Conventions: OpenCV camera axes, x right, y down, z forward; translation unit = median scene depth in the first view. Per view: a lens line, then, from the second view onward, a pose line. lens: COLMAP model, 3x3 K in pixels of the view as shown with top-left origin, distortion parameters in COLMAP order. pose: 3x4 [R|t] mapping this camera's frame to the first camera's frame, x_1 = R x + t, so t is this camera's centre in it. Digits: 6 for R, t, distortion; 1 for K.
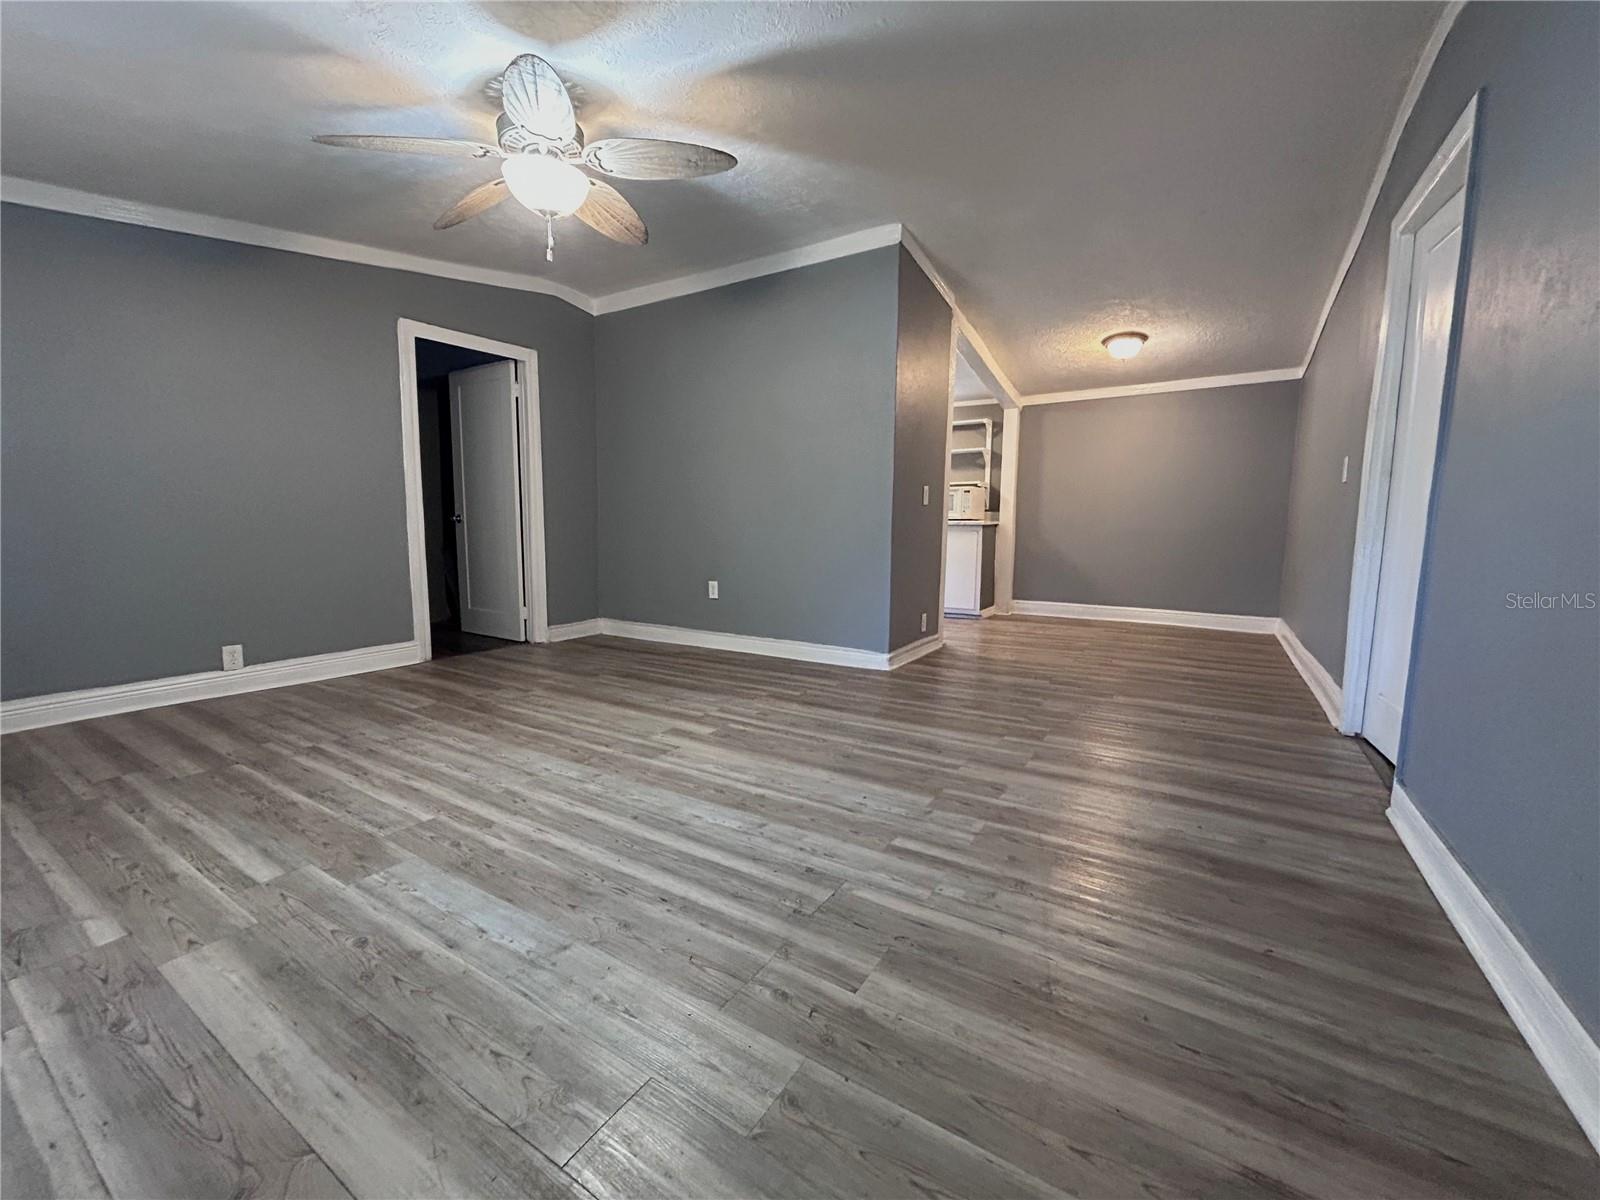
lens RADIAL K [[642.0, 0, 802.6], [0, 642.0, 607.0], [0, 0, 1]] dist [-0.002362, 0.000435]
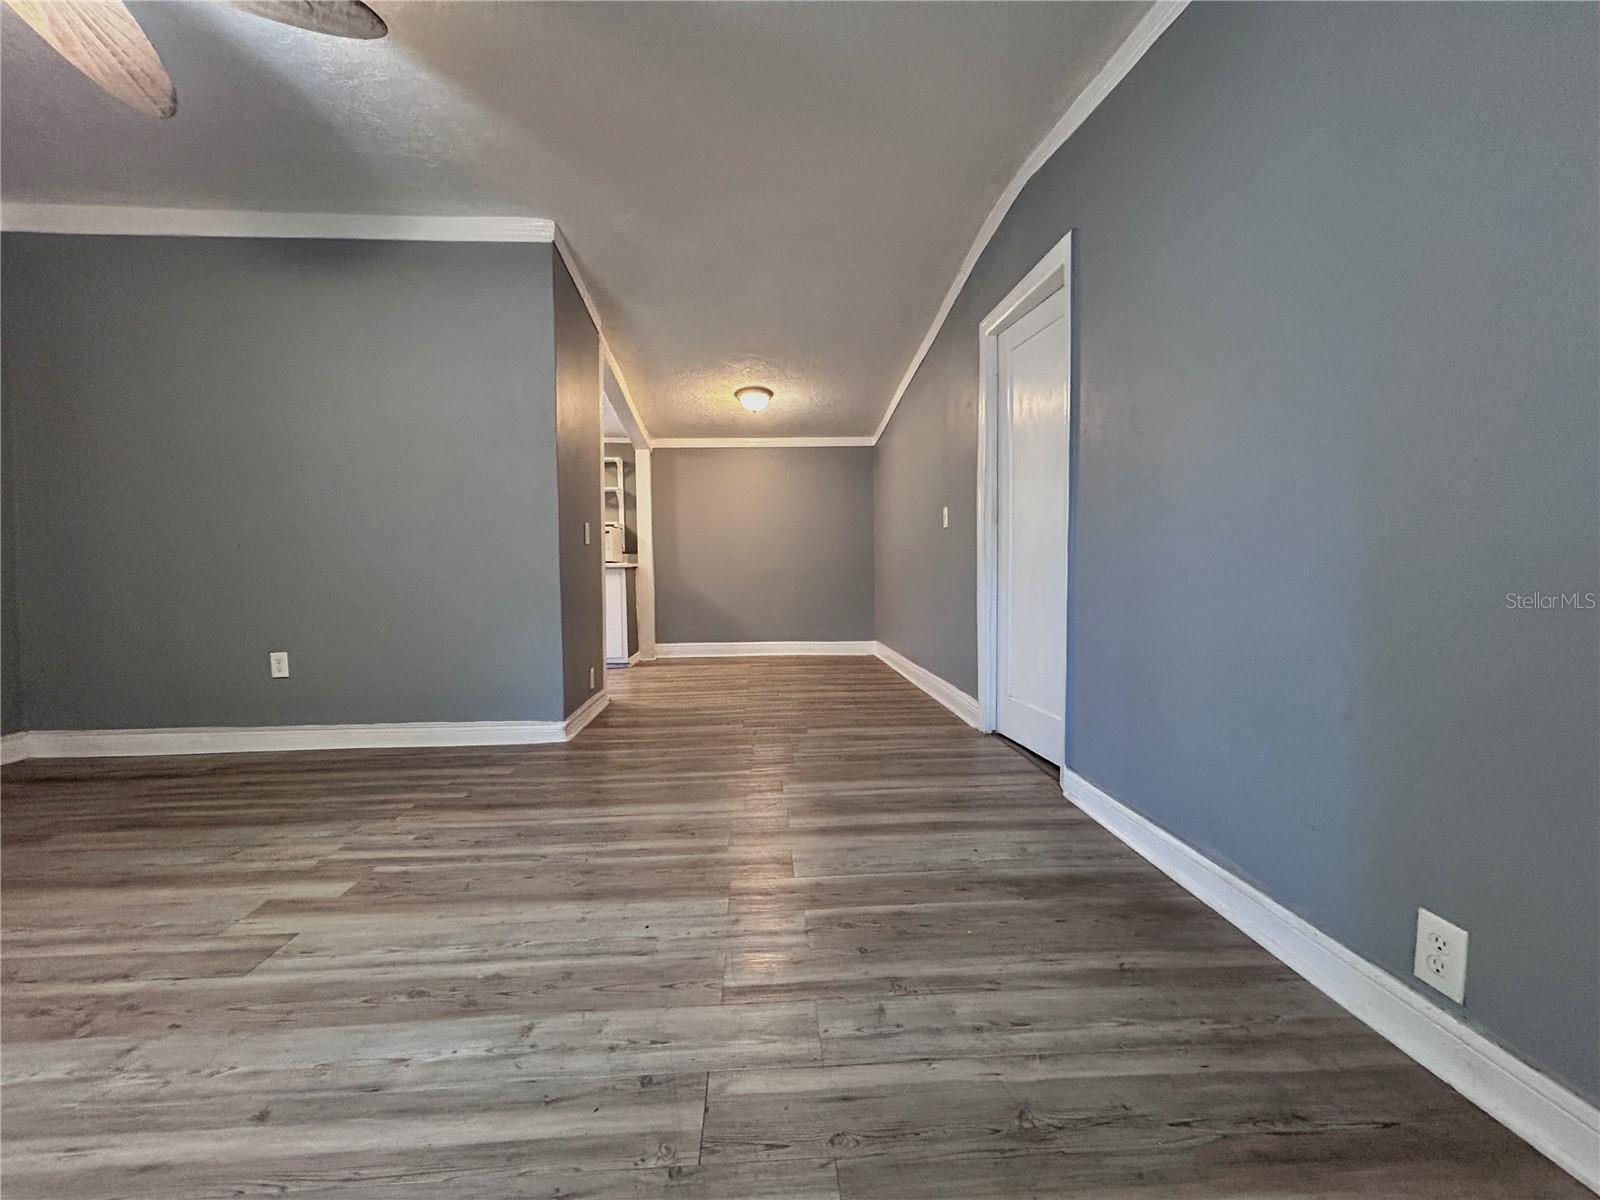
lens RADIAL K [[642.0, 0, 797.5], [0, 642.0, 604.8], [0, 0, 1]] dist [-0.002362, 0.000435]
pose [[0.817182, -0.046343, 0.574513, -0.128369], [0.088008, 0.995107, -0.044912, -0.018843], [-0.569621, 0.087263, 0.817262, 0.197534]]
